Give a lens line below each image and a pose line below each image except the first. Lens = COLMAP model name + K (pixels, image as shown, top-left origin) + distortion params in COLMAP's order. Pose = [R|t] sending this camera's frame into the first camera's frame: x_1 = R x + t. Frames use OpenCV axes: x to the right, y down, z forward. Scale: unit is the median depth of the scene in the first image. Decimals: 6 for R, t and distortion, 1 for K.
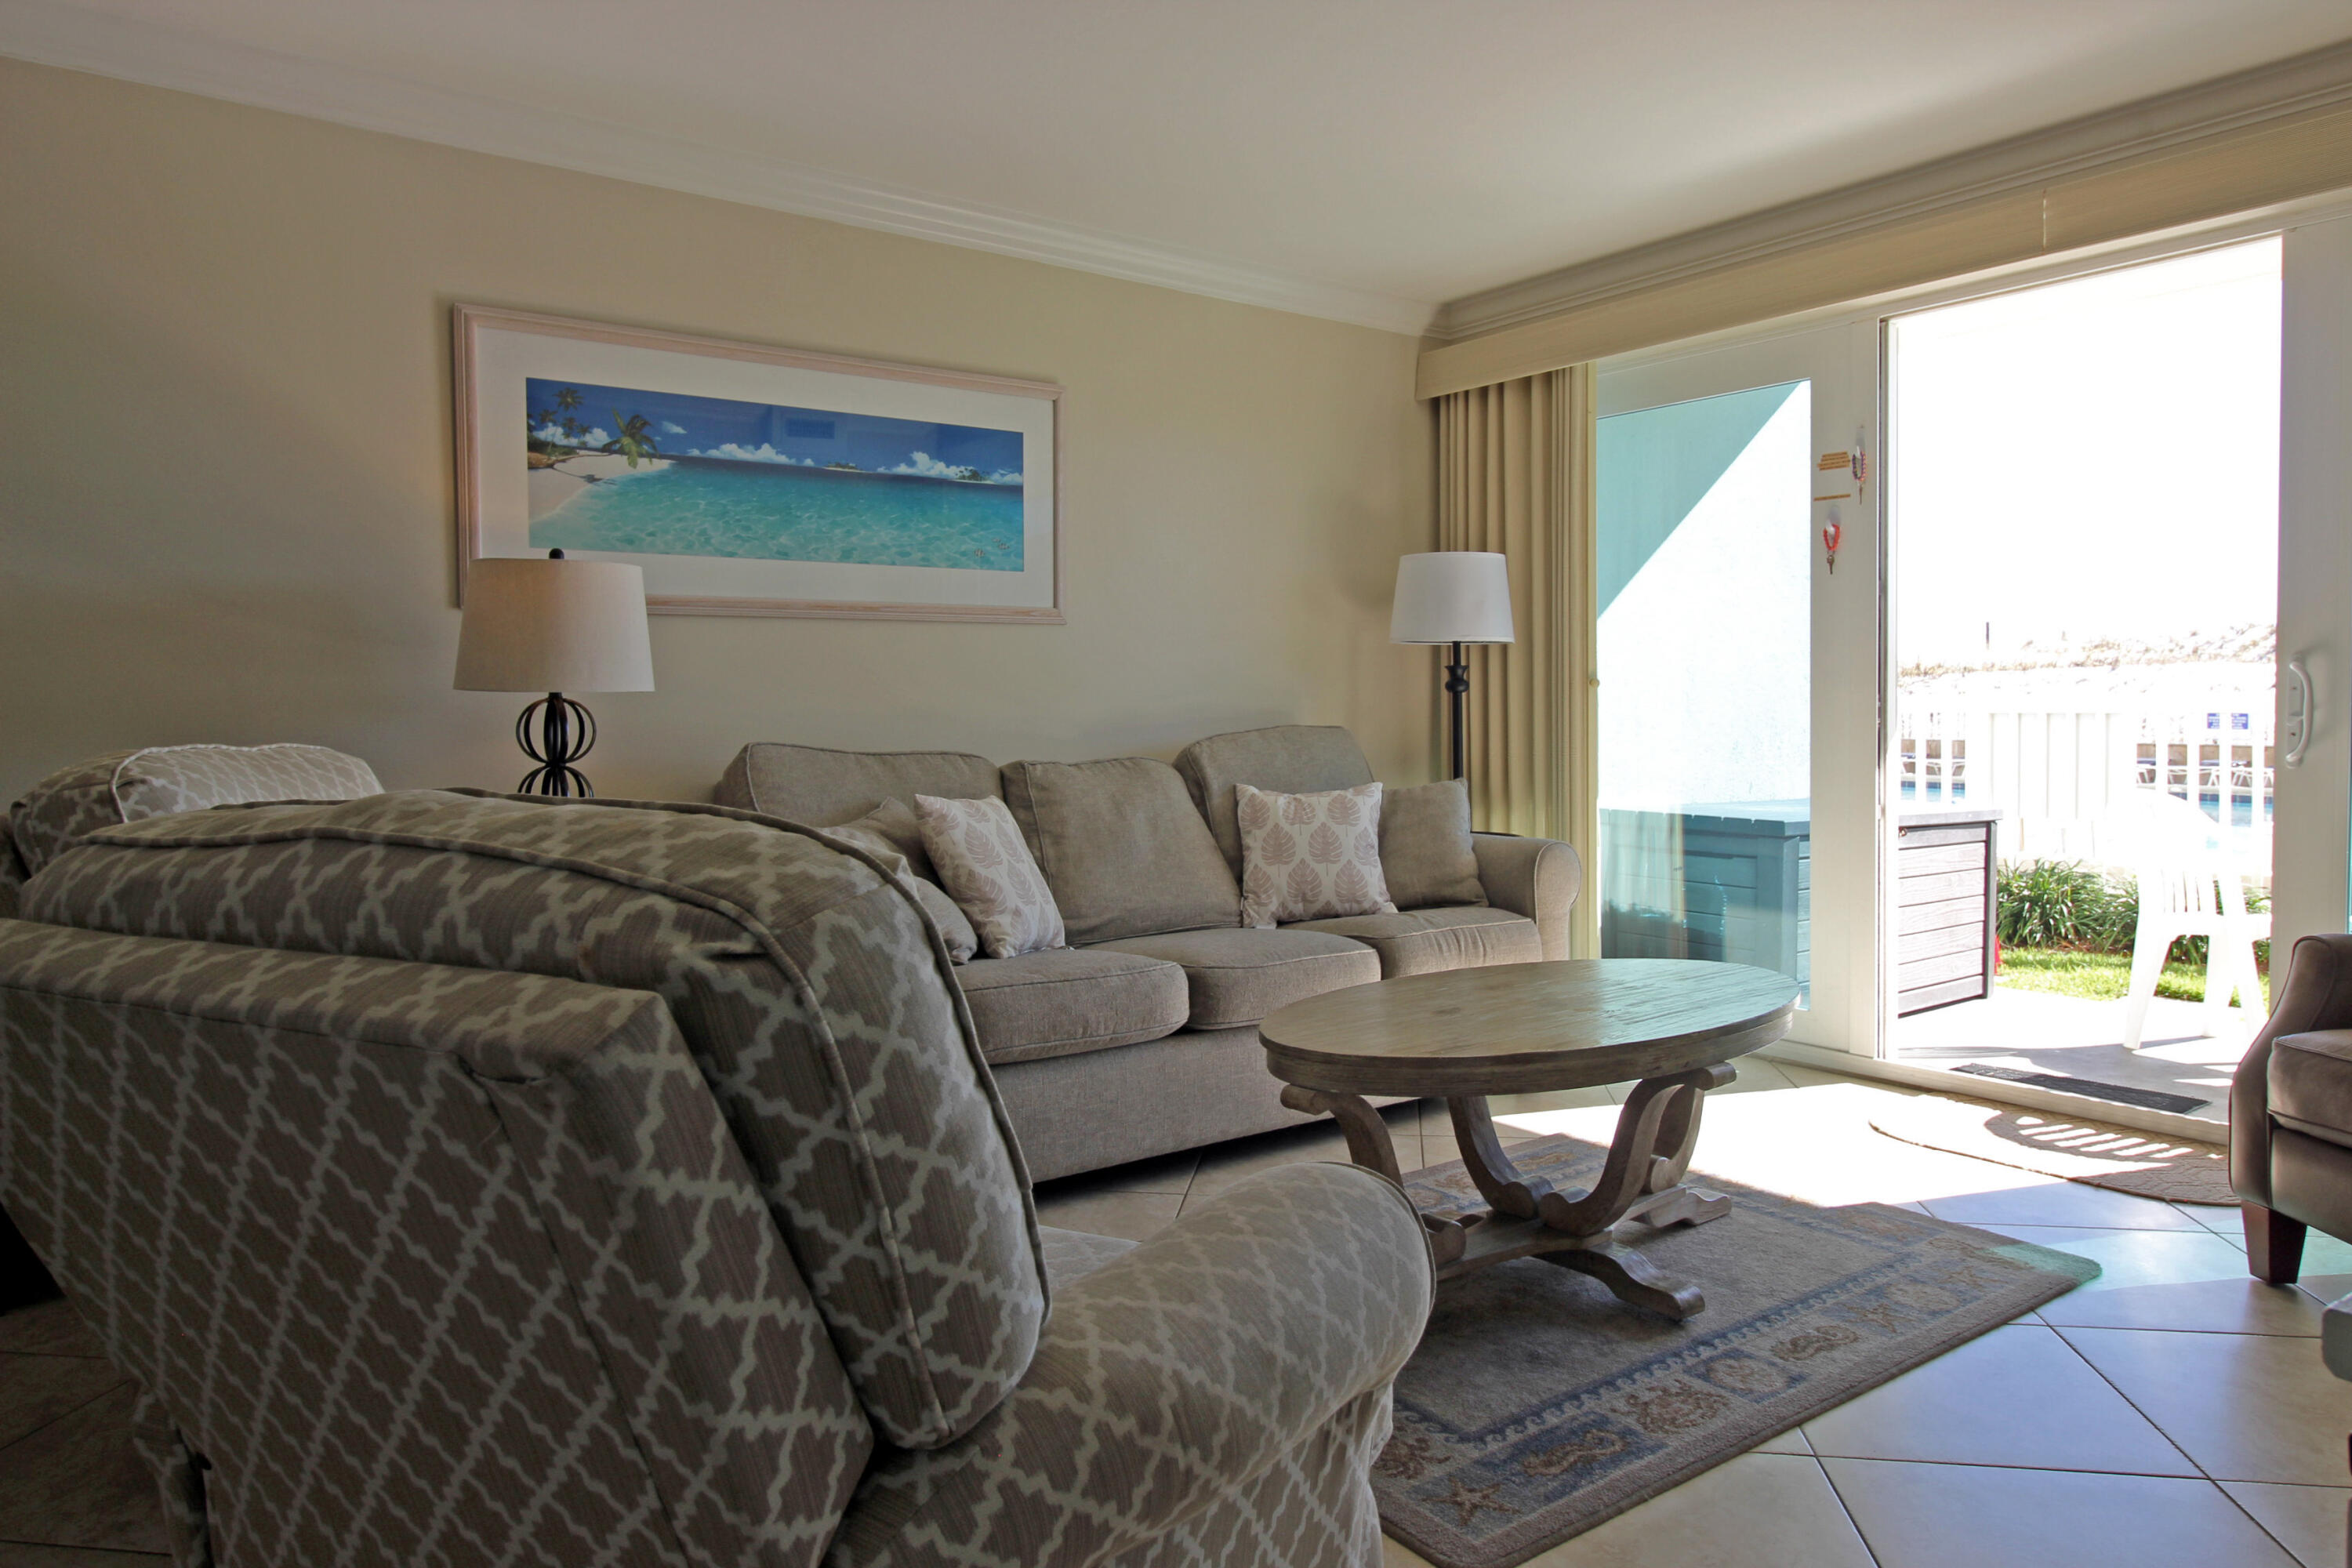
lens RADIAL K [[1514.2, 0, 1170.2], [0, 1514.2, 775.5], [0, 0, 1]] dist [0.000668, -0.002056]
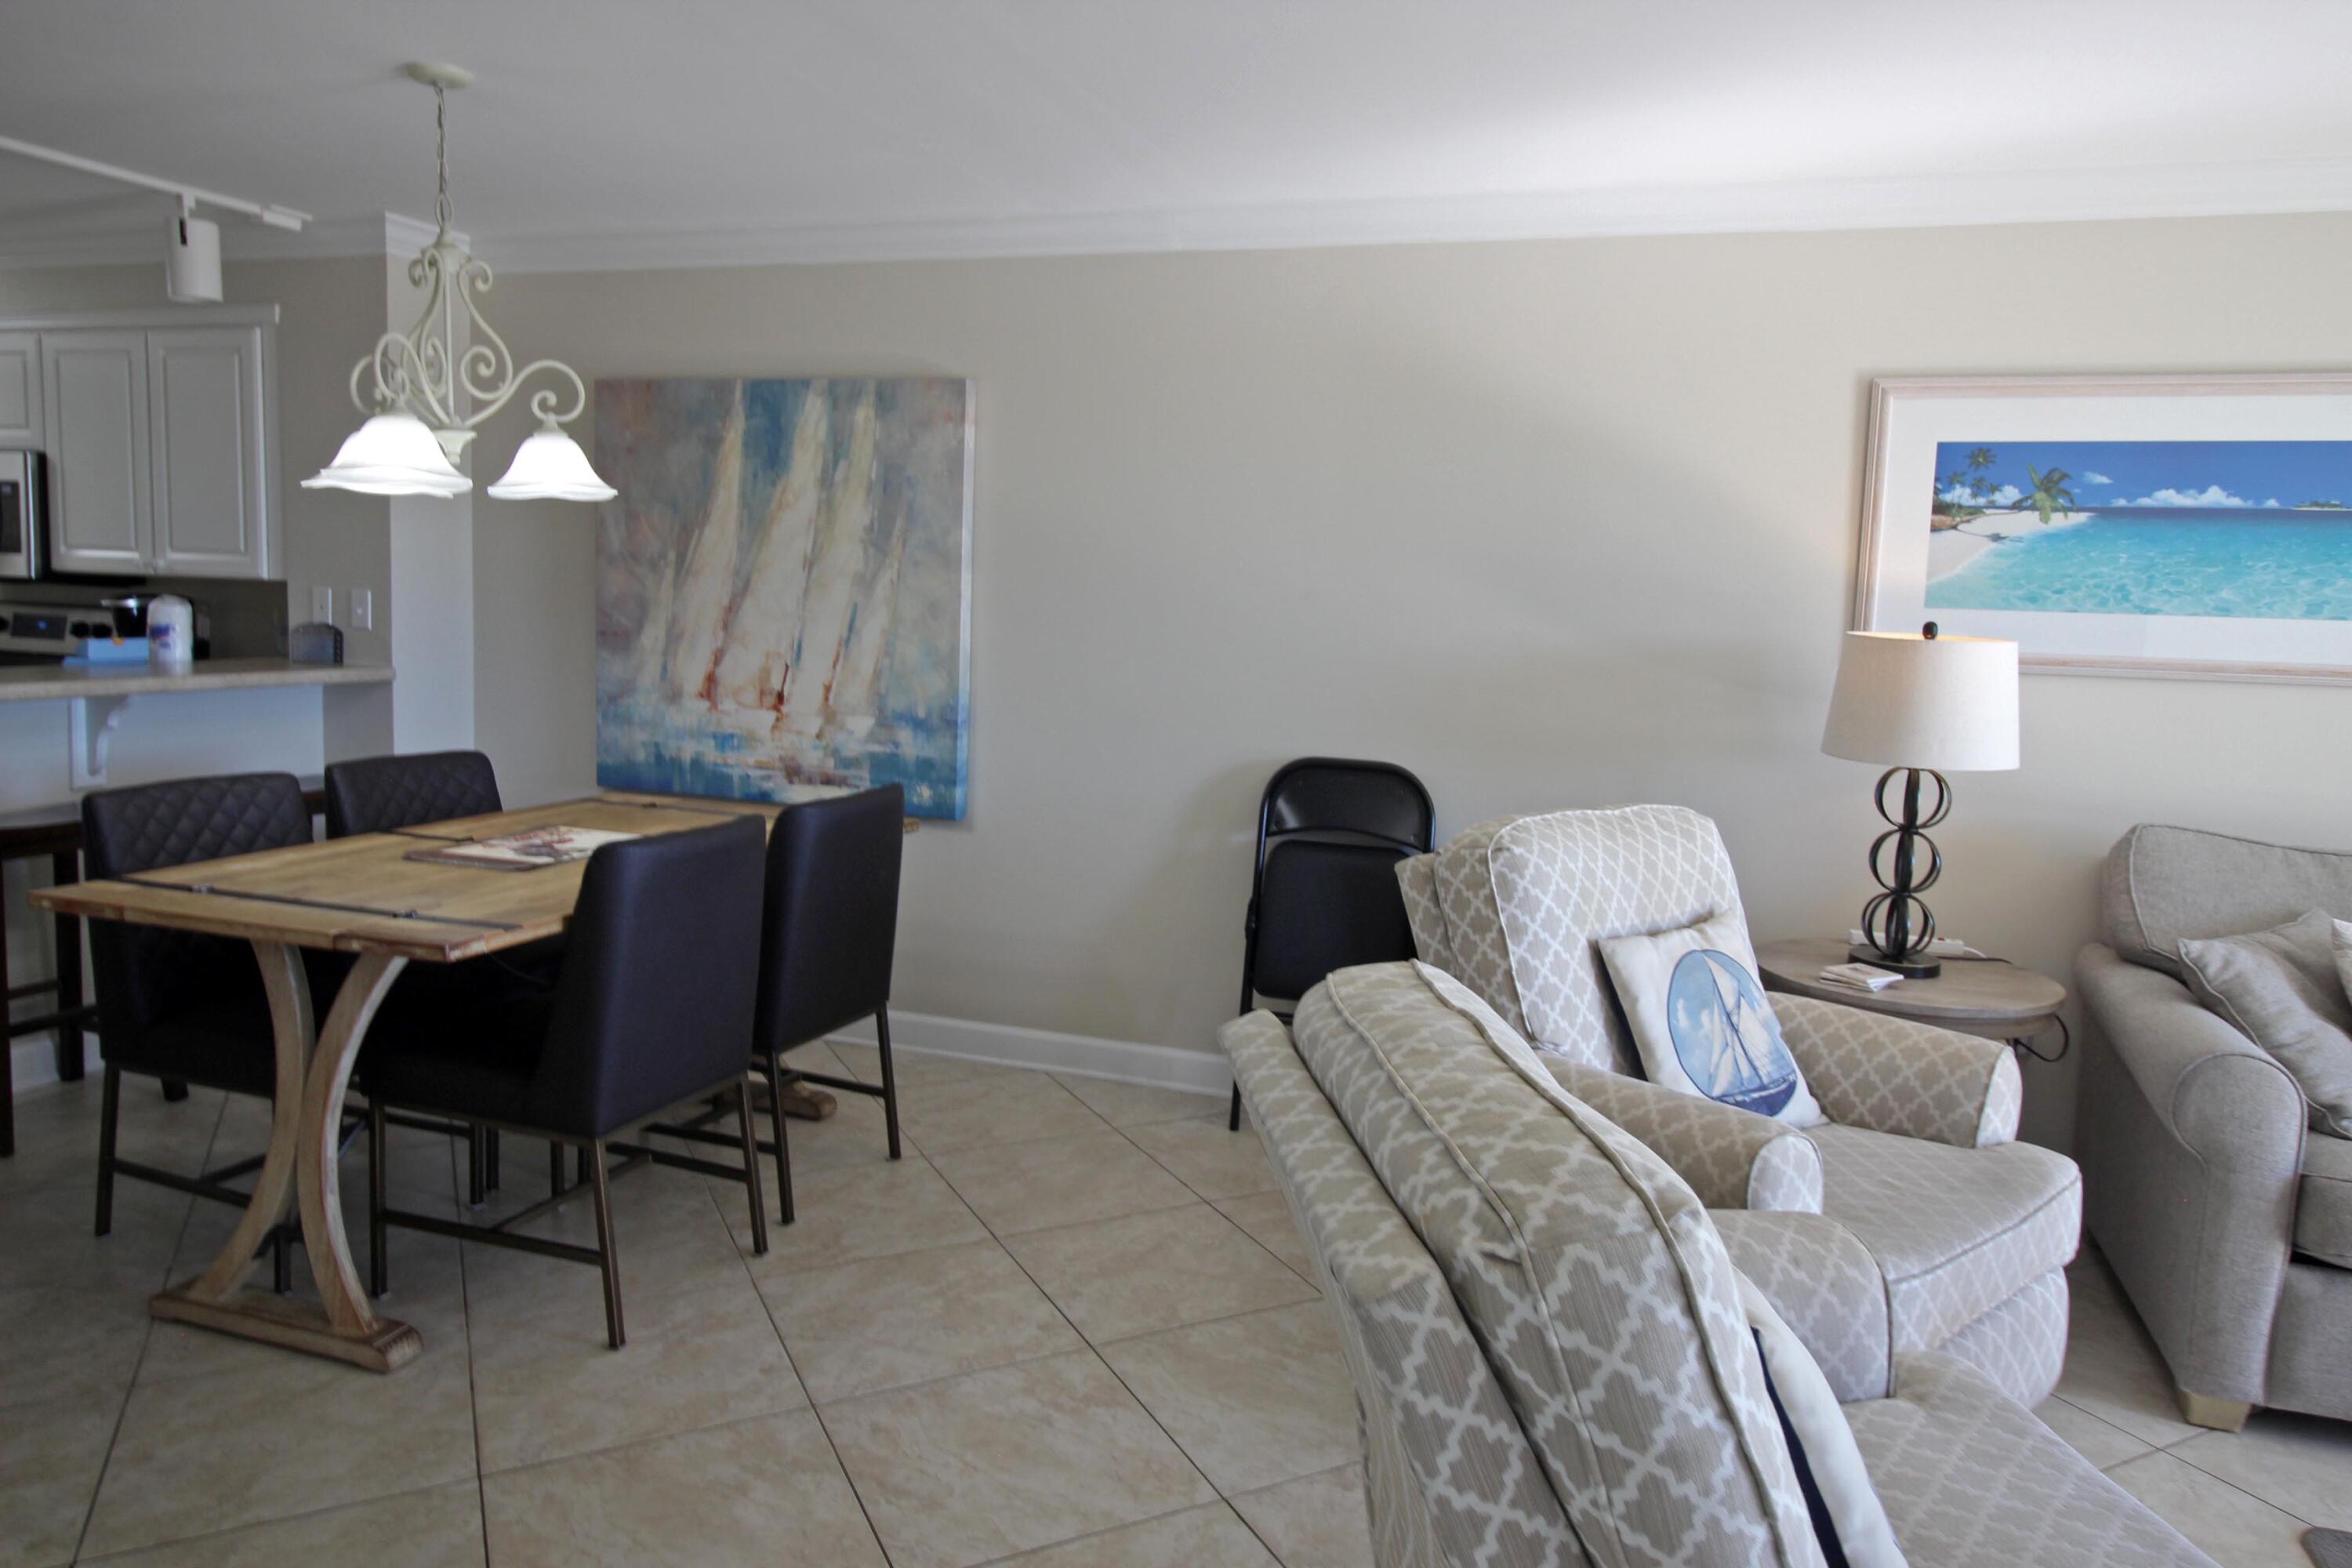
lens RADIAL K [[1514.2, 0, 1169.3], [0, 1514.2, 778.3], [0, 0, 1]] dist [0.000668, -0.002056]
pose [[0.561494, 0.118452, -0.818959, 0.144353], [-0.069443, 0.992955, 0.096007, -0.099555], [0.824562, 0.002963, 0.565764, -0.001454]]
